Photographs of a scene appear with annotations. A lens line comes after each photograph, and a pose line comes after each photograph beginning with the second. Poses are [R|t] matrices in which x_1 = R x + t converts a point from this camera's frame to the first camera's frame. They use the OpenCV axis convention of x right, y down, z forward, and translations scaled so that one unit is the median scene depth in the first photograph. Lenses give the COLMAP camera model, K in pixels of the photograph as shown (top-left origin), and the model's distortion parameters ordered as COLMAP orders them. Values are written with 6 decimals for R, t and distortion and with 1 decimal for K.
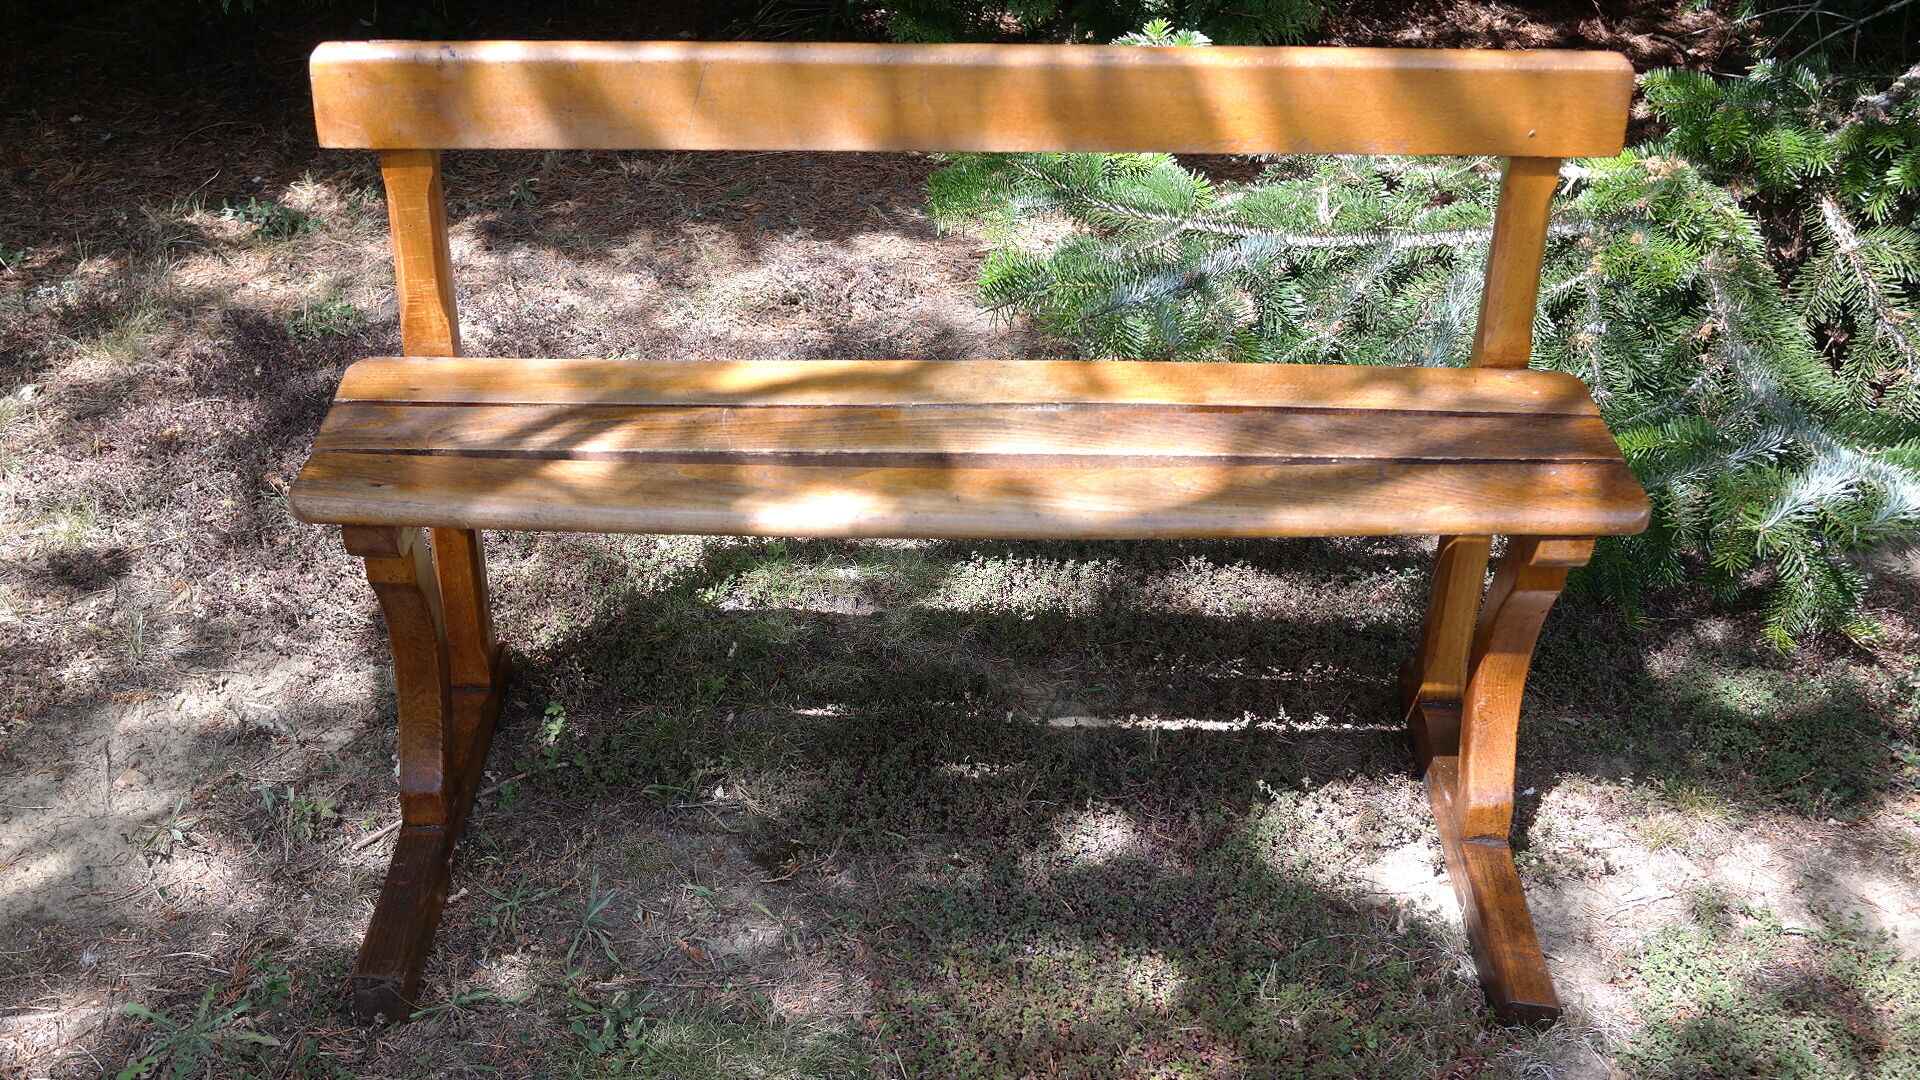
lens RADIAL K [[2213.5, 0, 964.9], [0, 2213.5, 548.5], [0, 0, 1]] dist [-0.003837, 0.000000]
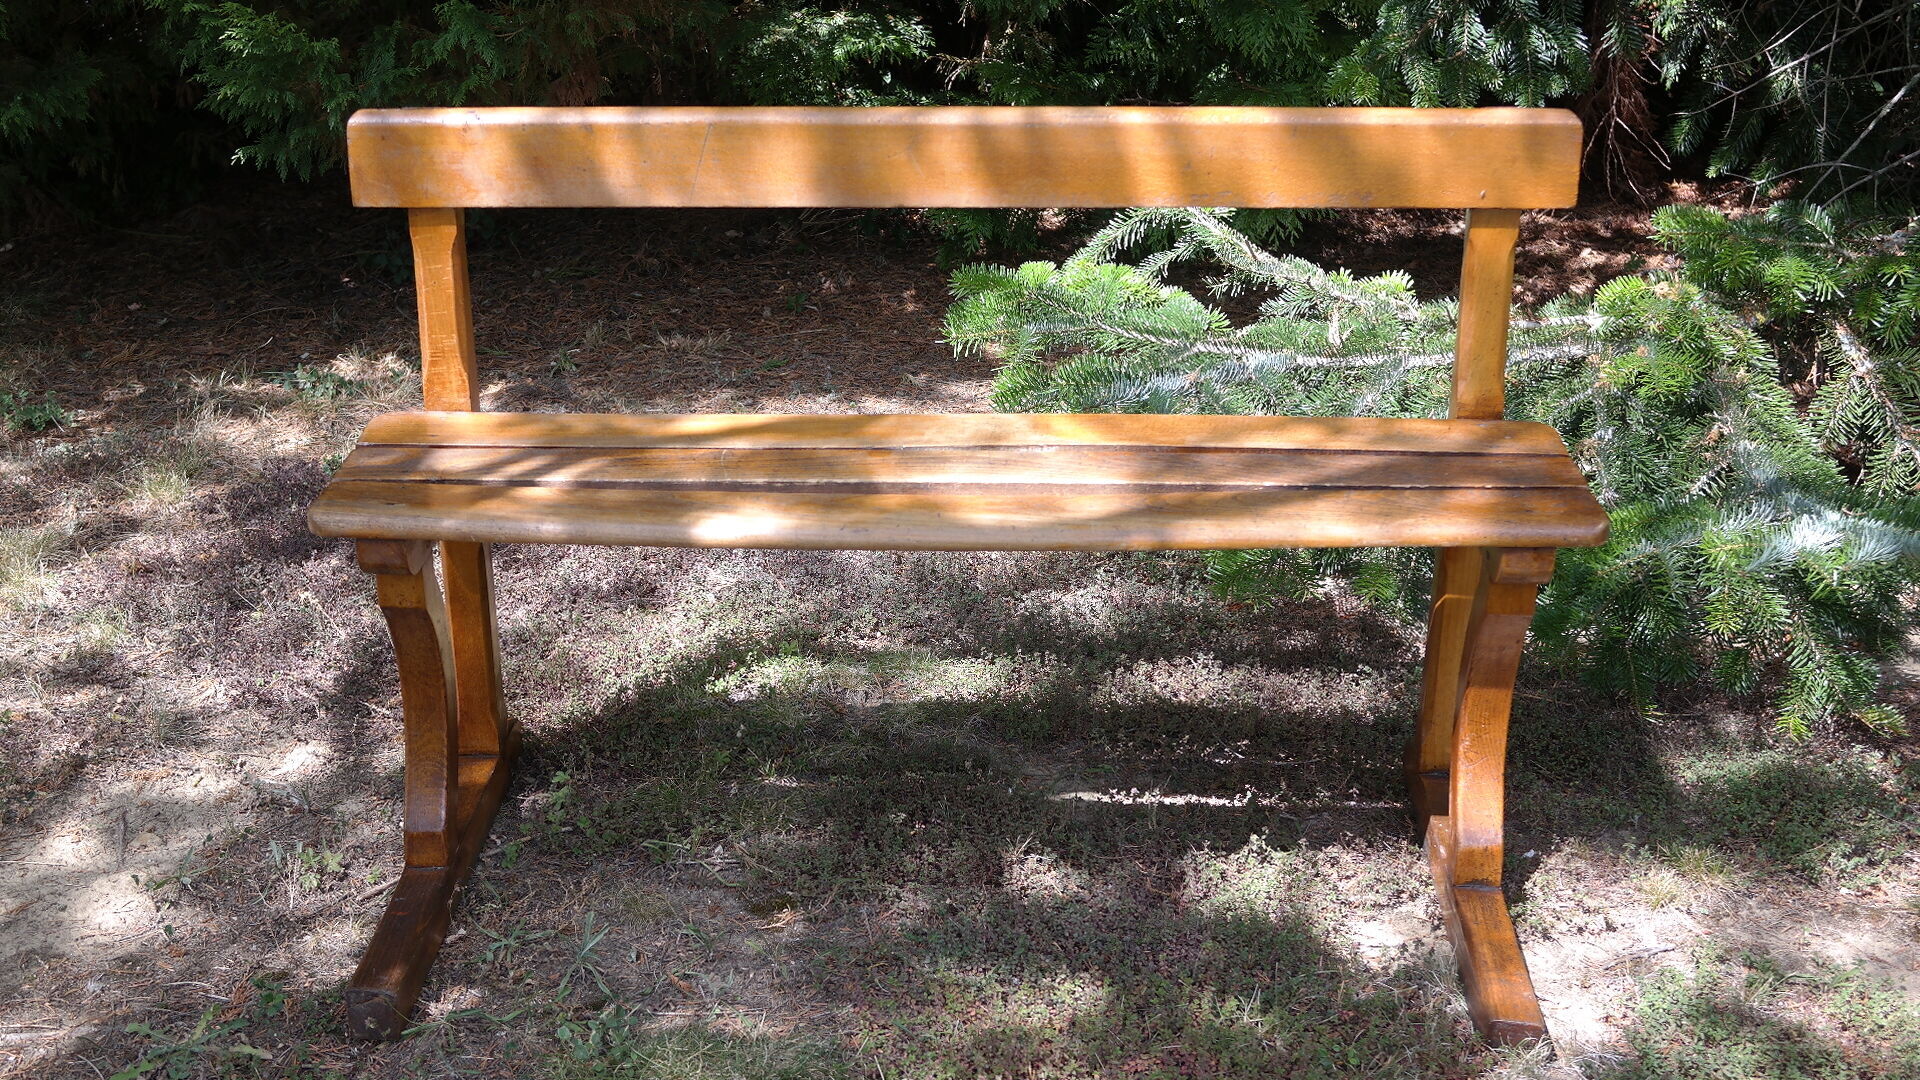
lens RADIAL K [[2430.5, 0, 975.2], [0, 2430.5, 537.4], [0, 0, 1]] dist [0.005774, 0.000000]
pose [[0.999015, -0.004438, -0.044159, 0.055140], [-0.003177, 0.985286, -0.170886, 0.156821], [0.044268, 0.170858, 0.984301, -0.110295]]
